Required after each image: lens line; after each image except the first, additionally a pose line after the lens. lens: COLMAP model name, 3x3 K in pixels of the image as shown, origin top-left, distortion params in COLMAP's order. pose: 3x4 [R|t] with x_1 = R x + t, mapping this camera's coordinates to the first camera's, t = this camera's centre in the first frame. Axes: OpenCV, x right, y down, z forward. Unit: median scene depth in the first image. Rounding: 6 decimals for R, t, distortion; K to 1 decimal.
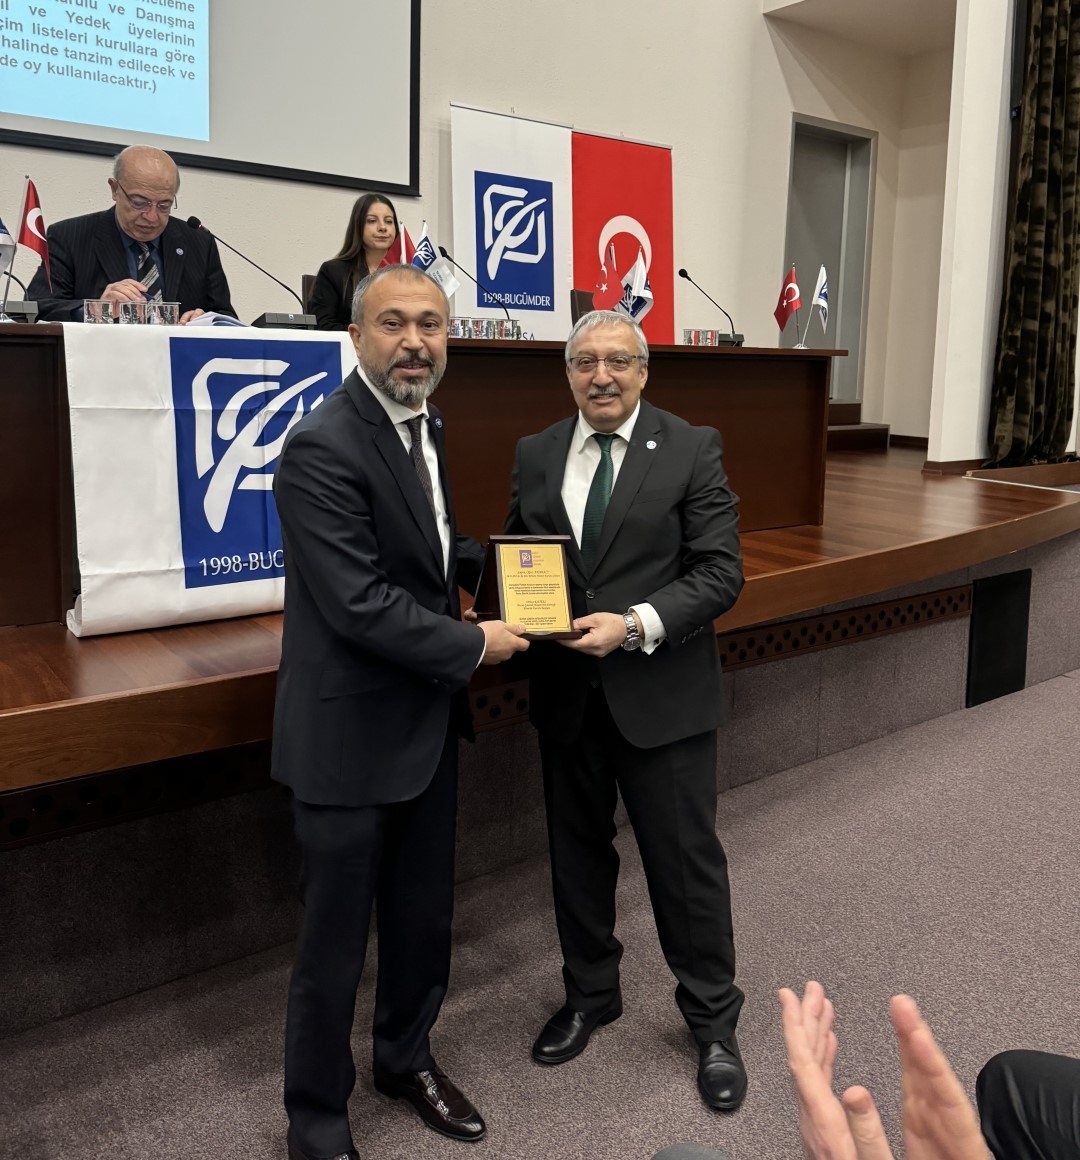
lens RADIAL K [[996.4, 0, 536.0], [0, 996.4, 444.0], [0, 0, 1]] dist [0.073189, -0.078303]
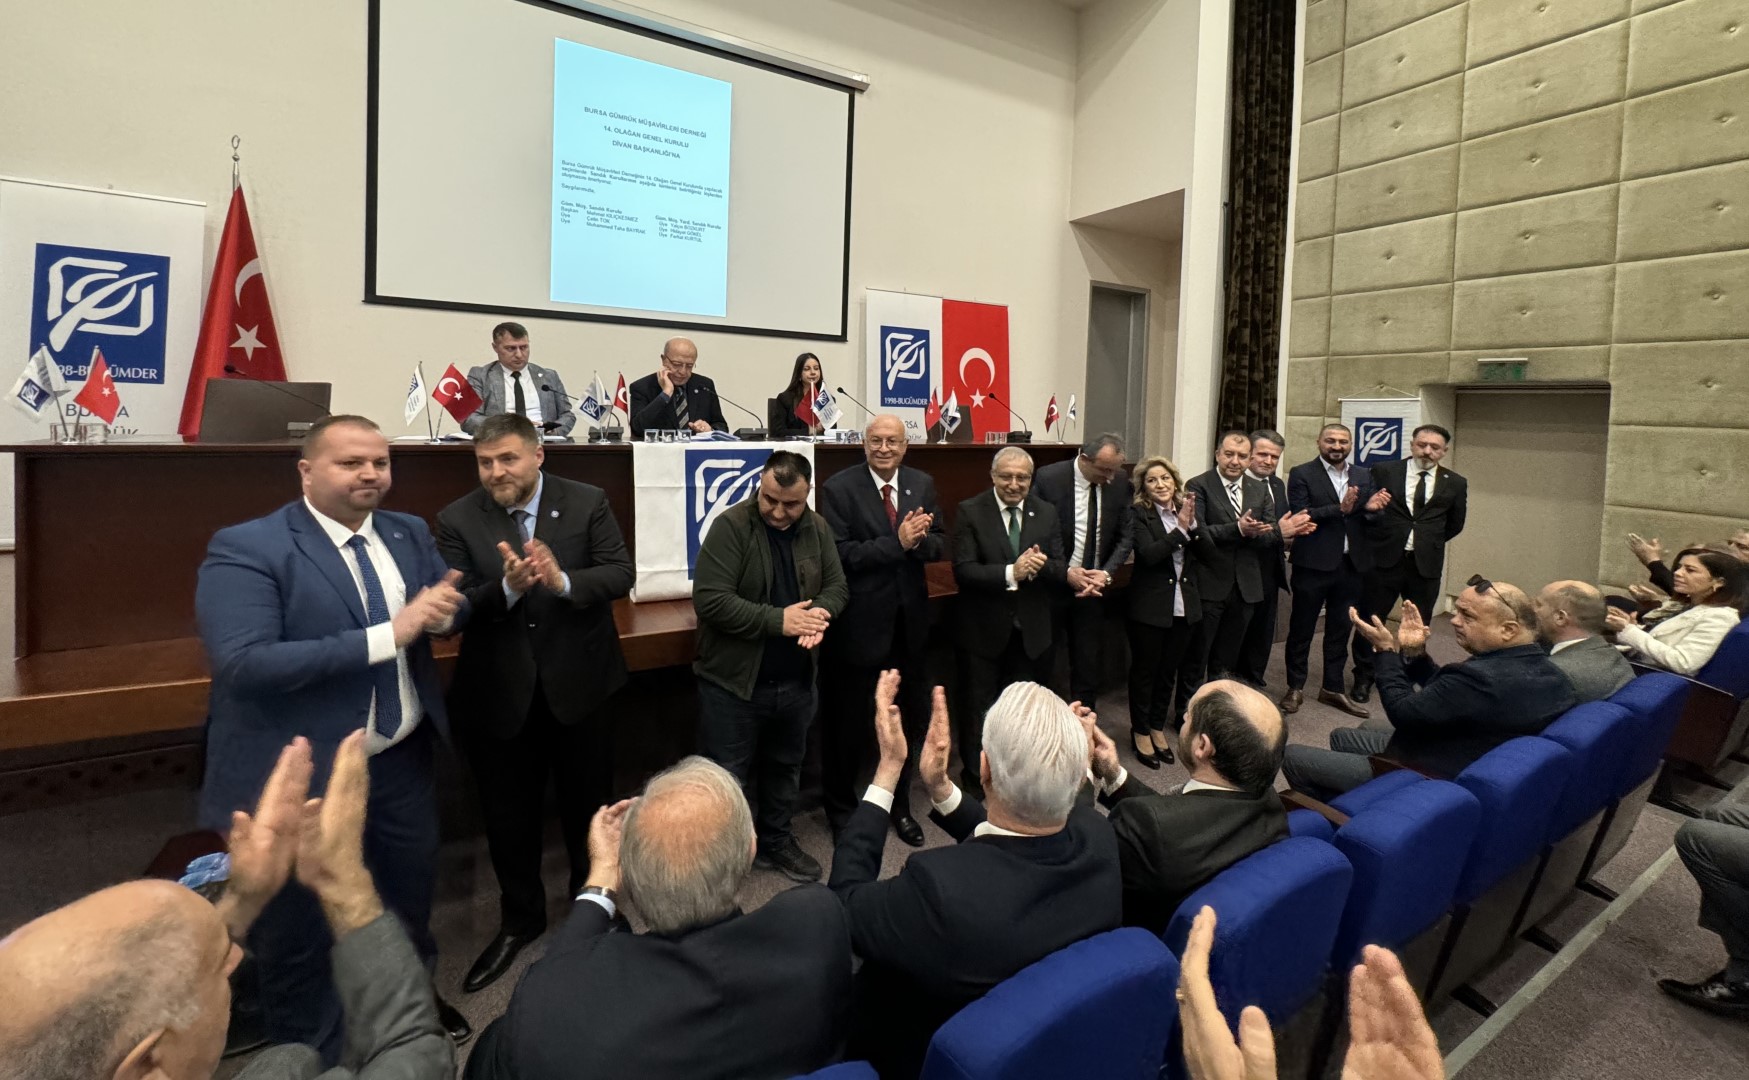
lens RADIAL K [[692.2, 0, 875.6], [0, 692.2, 424.1], [0, 0, 1]] dist [-0.009133, 0.000084]
pose [[0.992118, 0.010624, -0.124859, 0.099801], [-0.019045, 0.997608, -0.066452, -0.042725], [0.123855, 0.068306, 0.989947, -0.169237]]
